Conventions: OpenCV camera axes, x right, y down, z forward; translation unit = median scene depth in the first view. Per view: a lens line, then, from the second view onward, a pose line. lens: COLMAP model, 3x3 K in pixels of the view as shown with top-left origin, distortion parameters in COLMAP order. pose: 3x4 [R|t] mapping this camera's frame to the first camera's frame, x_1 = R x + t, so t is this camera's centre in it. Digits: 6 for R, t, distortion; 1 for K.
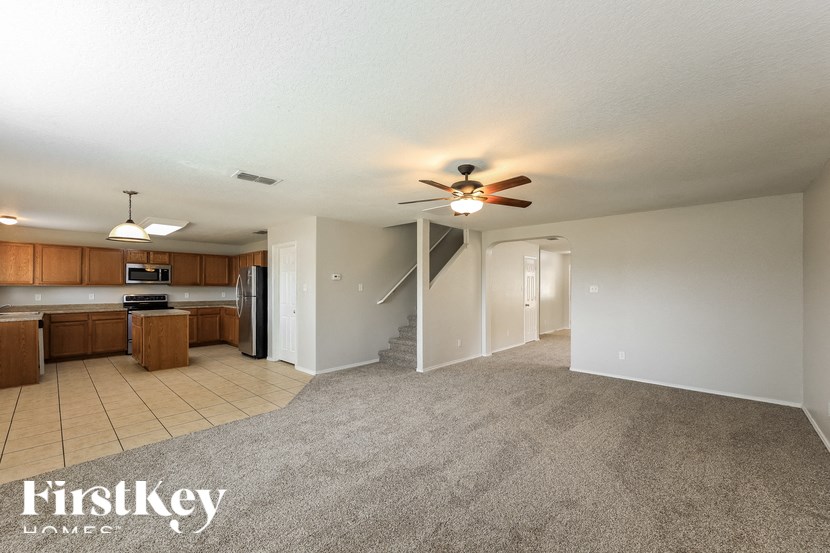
lens RADIAL K [[335.6, 0, 410.7], [0, 335.6, 285.9], [0, 0, 1]] dist [0.000815, 0.000384]
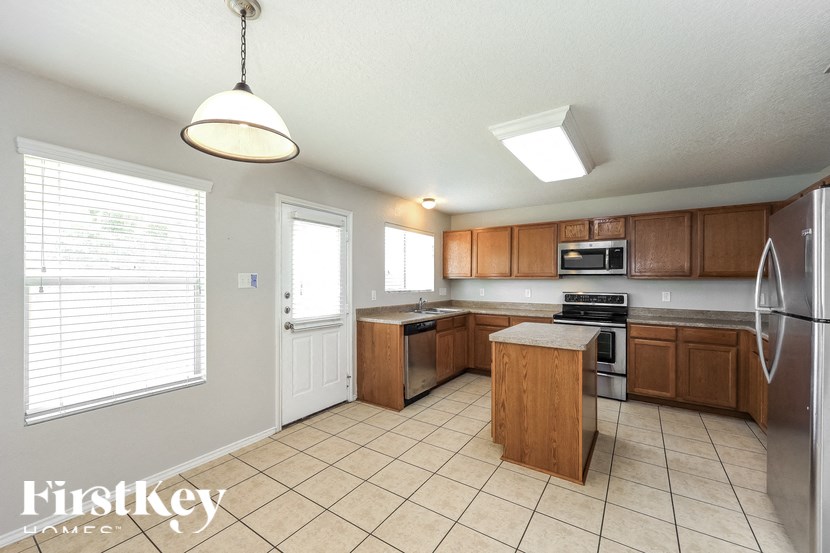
lens RADIAL K [[335.6, 0, 410.9], [0, 335.6, 278.1], [0, 0, 1]] dist [0.000815, 0.000384]
pose [[0.156285, -0.006964, -0.987688, -0.275810], [0.001006, 0.999976, -0.006891, 0.003555], [0.987712, 0.000083, 0.156288, 0.664362]]
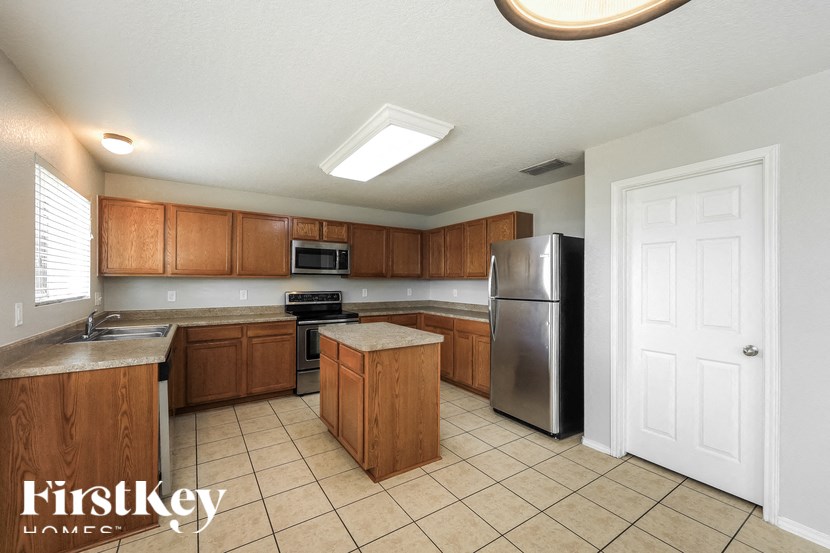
lens RADIAL K [[335.6, 0, 416.8], [0, 335.6, 277.1], [0, 0, 1]] dist [0.000815, 0.000384]
pose [[0.973073, 0.001377, -0.230494, -0.526627], [-0.002828, 0.999978, -0.005967, 0.002093], [0.230481, 0.006458, 0.973055, 0.500703]]
